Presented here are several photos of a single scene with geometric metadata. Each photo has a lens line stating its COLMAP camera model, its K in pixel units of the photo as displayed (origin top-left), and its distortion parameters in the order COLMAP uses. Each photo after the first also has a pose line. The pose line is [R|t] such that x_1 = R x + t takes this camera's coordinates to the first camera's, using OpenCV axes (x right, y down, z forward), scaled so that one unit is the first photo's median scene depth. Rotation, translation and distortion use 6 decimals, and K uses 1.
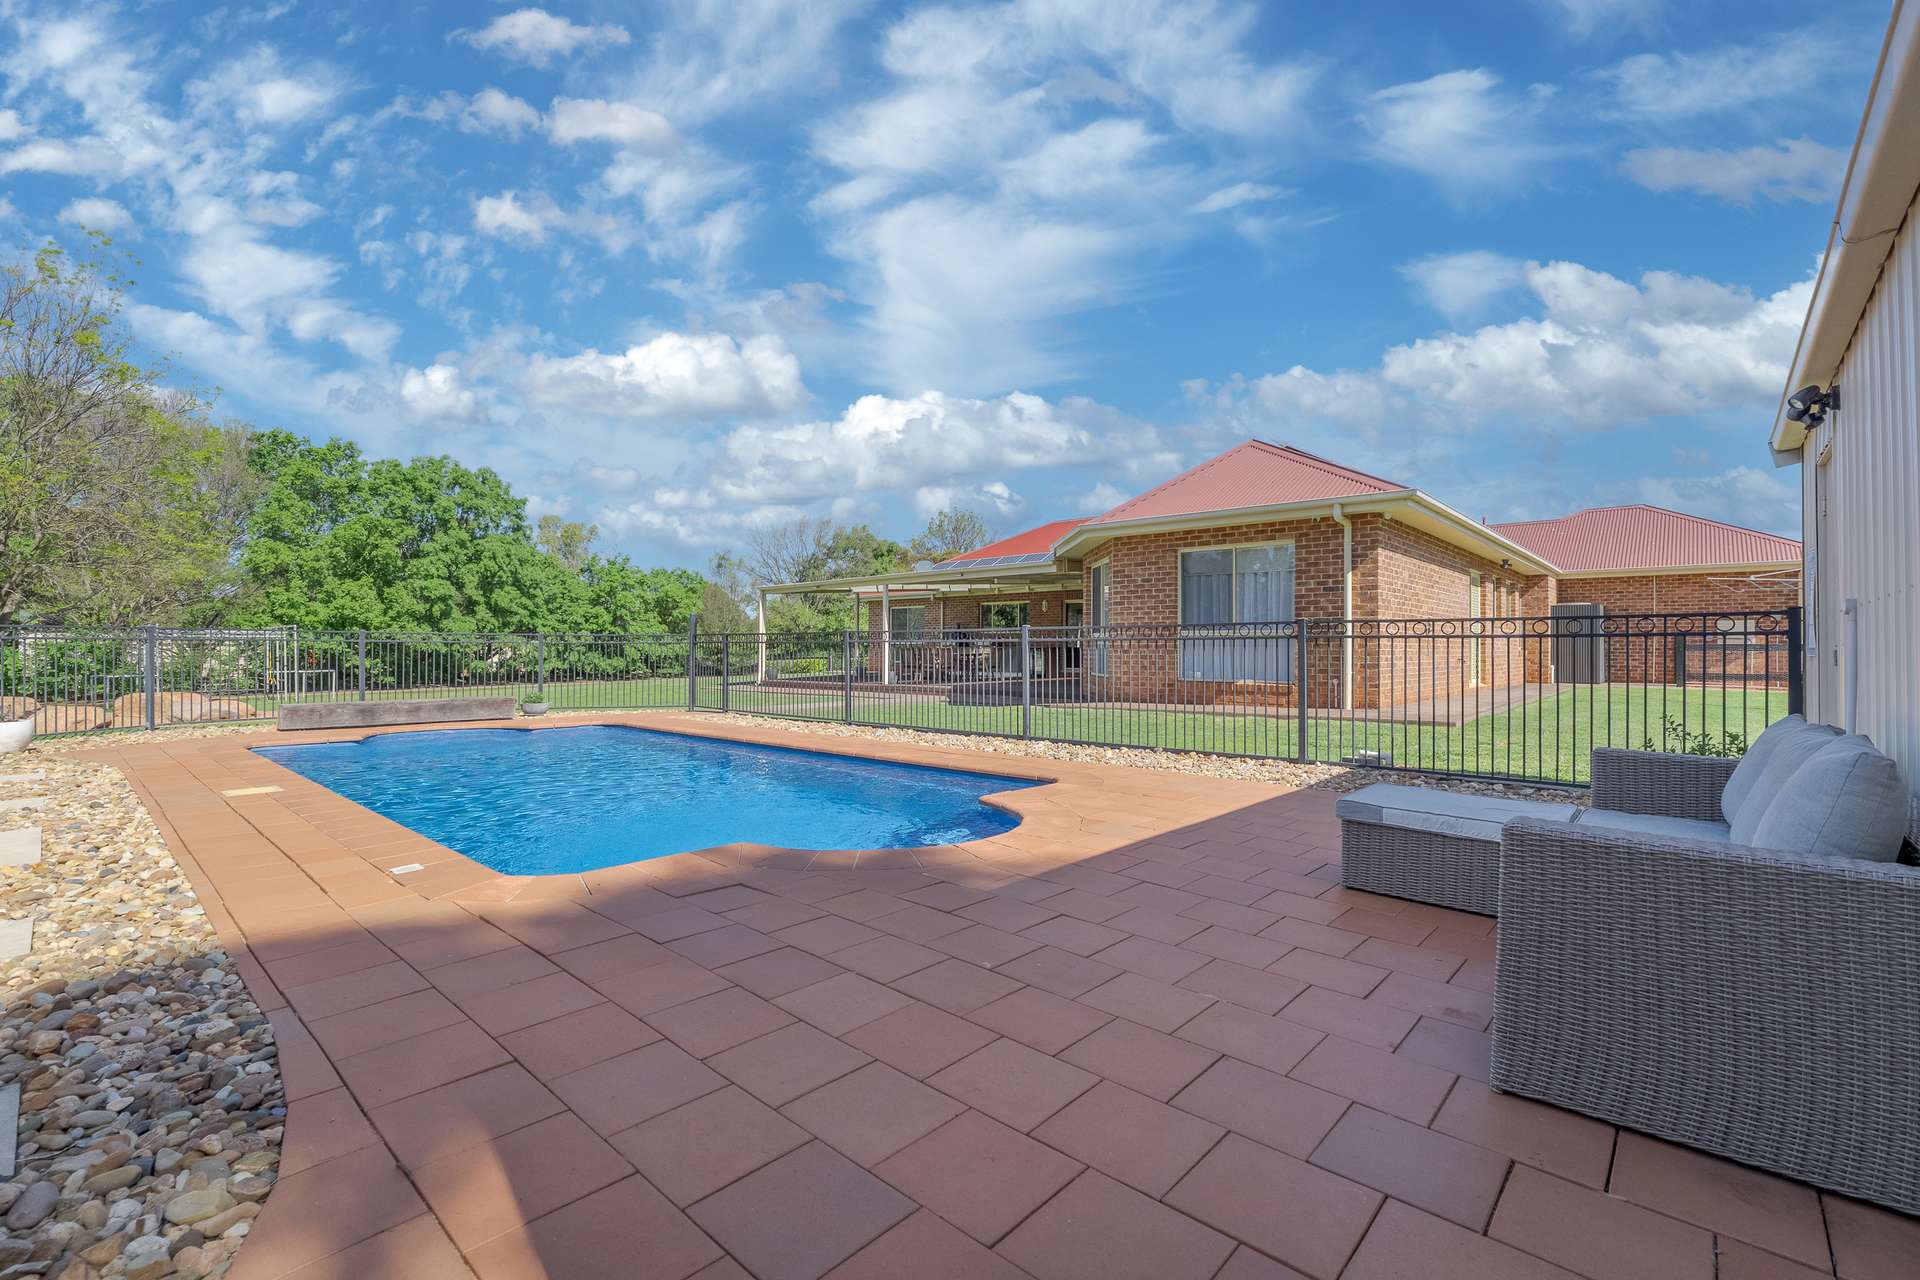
lens RADIAL K [[834.5, 0, 960.0], [0, 834.5, 640.0], [0, 0, 1]] dist [-0.011463, 0.000183]
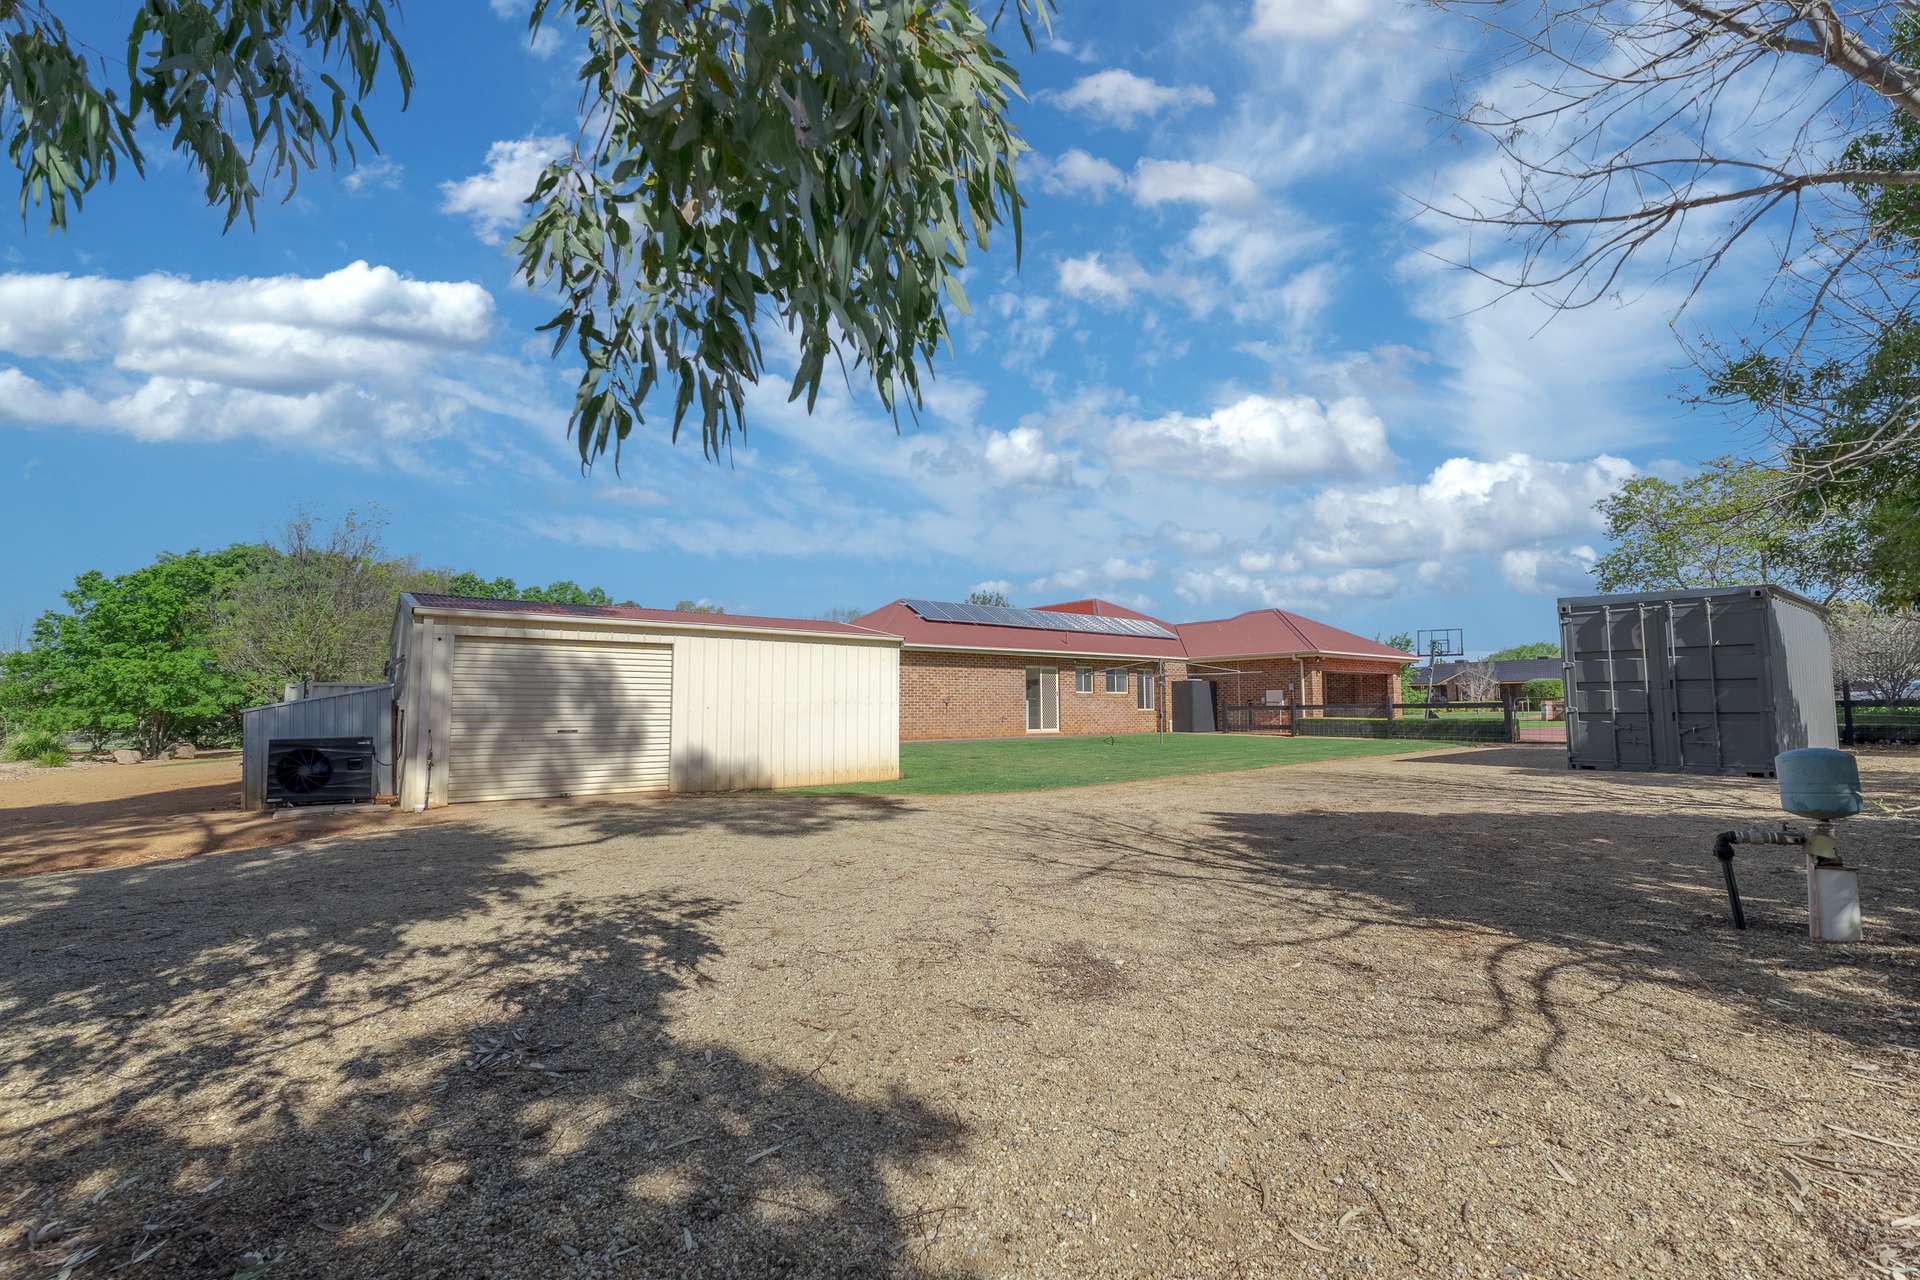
lens RADIAL K [[834.5, 0, 960.0], [0, 834.5, 640.0], [0, 0, 1]] dist [-0.011463, 0.000183]
pose [[0.999870, -0.000084, -0.016125, -0.685809], [0.000055, 0.999998, -0.001797, -0.075009], [0.016125, 0.001795, 0.999868, -0.000004]]
